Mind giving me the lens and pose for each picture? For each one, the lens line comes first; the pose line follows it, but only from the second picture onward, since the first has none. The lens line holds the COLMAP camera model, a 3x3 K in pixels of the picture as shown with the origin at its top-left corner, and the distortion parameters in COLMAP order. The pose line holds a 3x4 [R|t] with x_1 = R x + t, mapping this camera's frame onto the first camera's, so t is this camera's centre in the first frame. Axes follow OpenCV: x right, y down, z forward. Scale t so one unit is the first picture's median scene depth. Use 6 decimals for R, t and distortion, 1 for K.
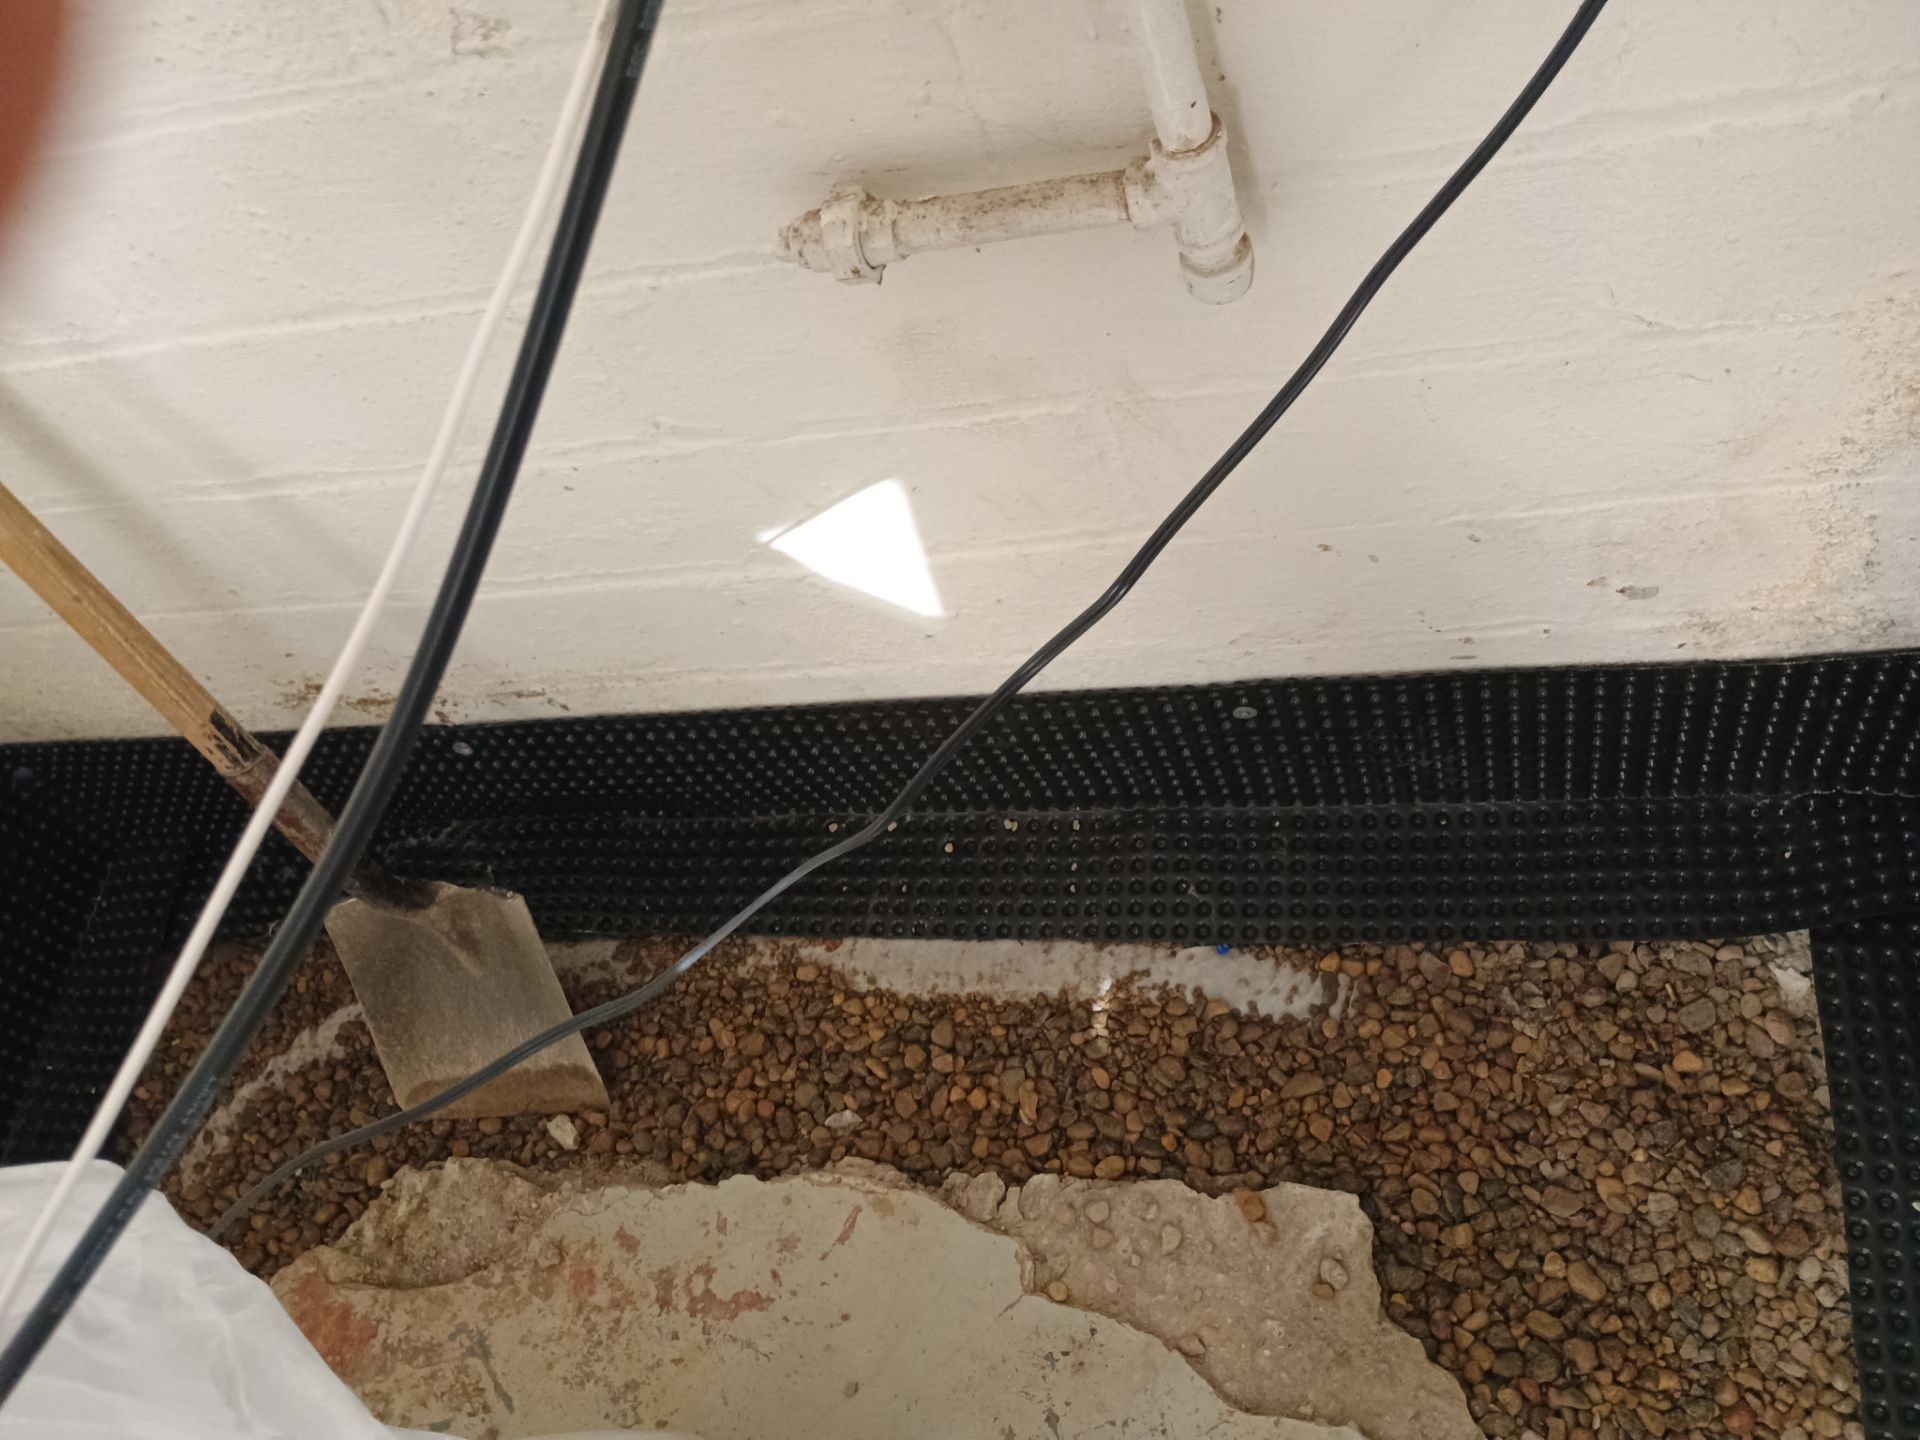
lens RADIAL K [[1650.2, 0, 955.2], [0, 1650.2, 719.8], [0, 0, 1]] dist [0.053066, -0.045618]
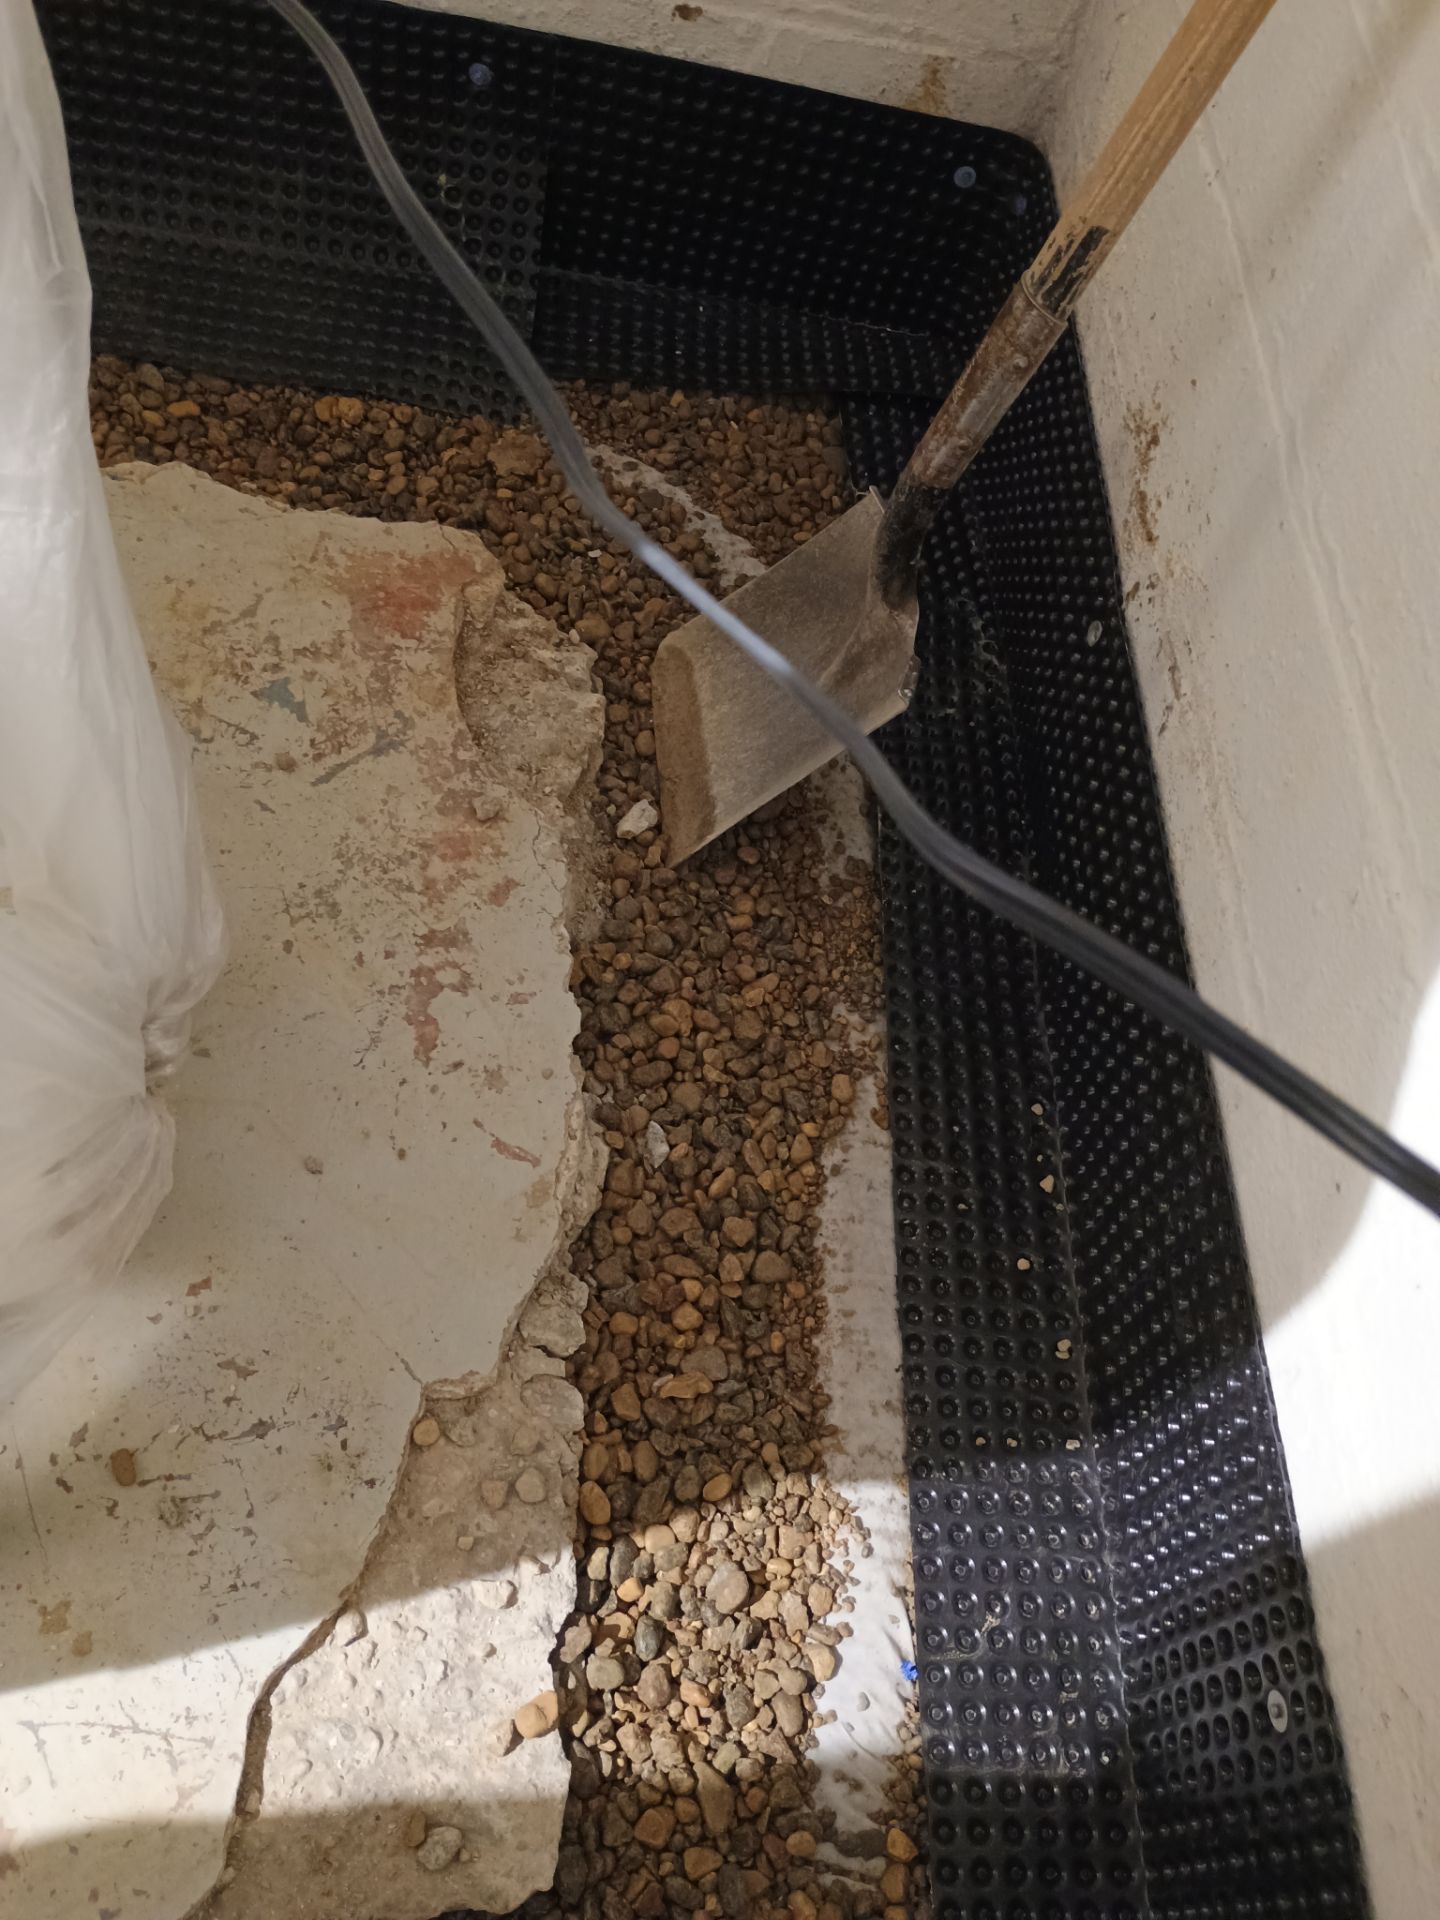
lens RADIAL K [[1650.2, 0, 705.9], [0, 1650.2, 971.7], [0, 0, 1]] dist [0.053066, -0.045618]
pose [[0.049276, 0.971693, -0.231050, 0.034685], [-0.958745, 0.110860, 0.261758, 0.006545], [0.279963, 0.208620, 0.937069, 0.262315]]
